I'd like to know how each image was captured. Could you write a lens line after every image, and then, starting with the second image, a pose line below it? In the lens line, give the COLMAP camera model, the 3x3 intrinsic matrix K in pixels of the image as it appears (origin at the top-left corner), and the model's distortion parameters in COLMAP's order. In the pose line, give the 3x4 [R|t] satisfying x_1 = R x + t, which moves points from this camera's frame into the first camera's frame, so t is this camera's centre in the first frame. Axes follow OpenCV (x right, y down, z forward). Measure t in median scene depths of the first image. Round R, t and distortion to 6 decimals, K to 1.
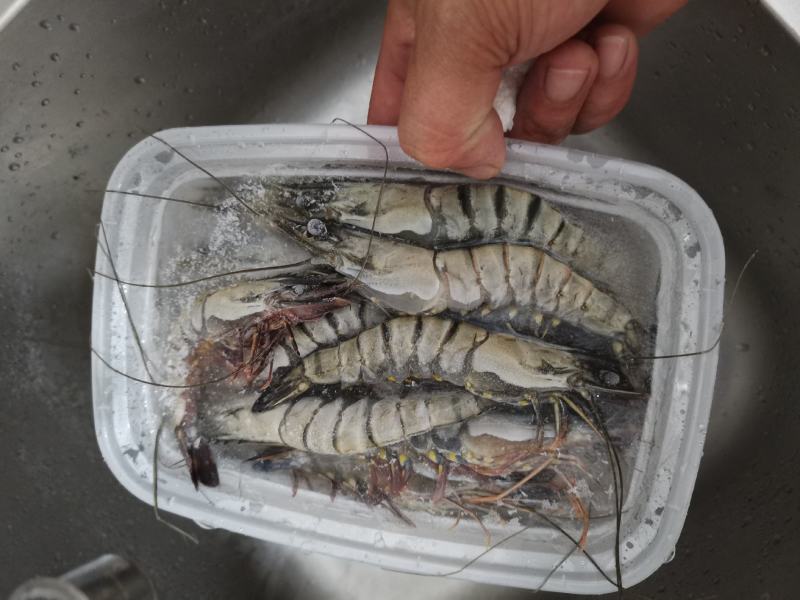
lens RADIAL K [[618.2, 0, 403.6], [0, 618.2, 301.3], [0, 0, 1]] dist [-0.005634, 0.005225]
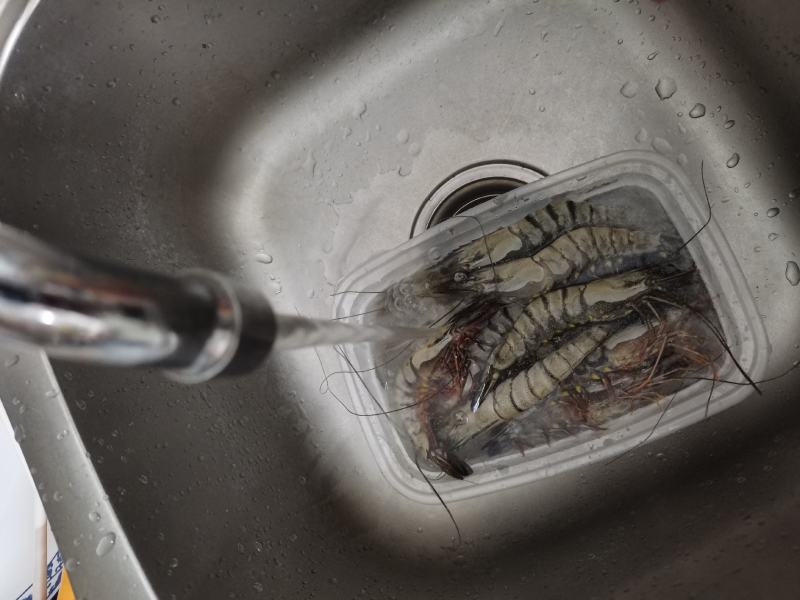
lens RADIAL K [[618.2, 0, 398.1], [0, 618.2, 302.2], [0, 0, 1]] dist [-0.005634, 0.005225]
pose [[0.891459, -0.452074, -0.030502, -0.267702], [0.420006, 0.849724, -0.318691, 0.398127], [0.169990, 0.271289, 0.947368, -0.586115]]
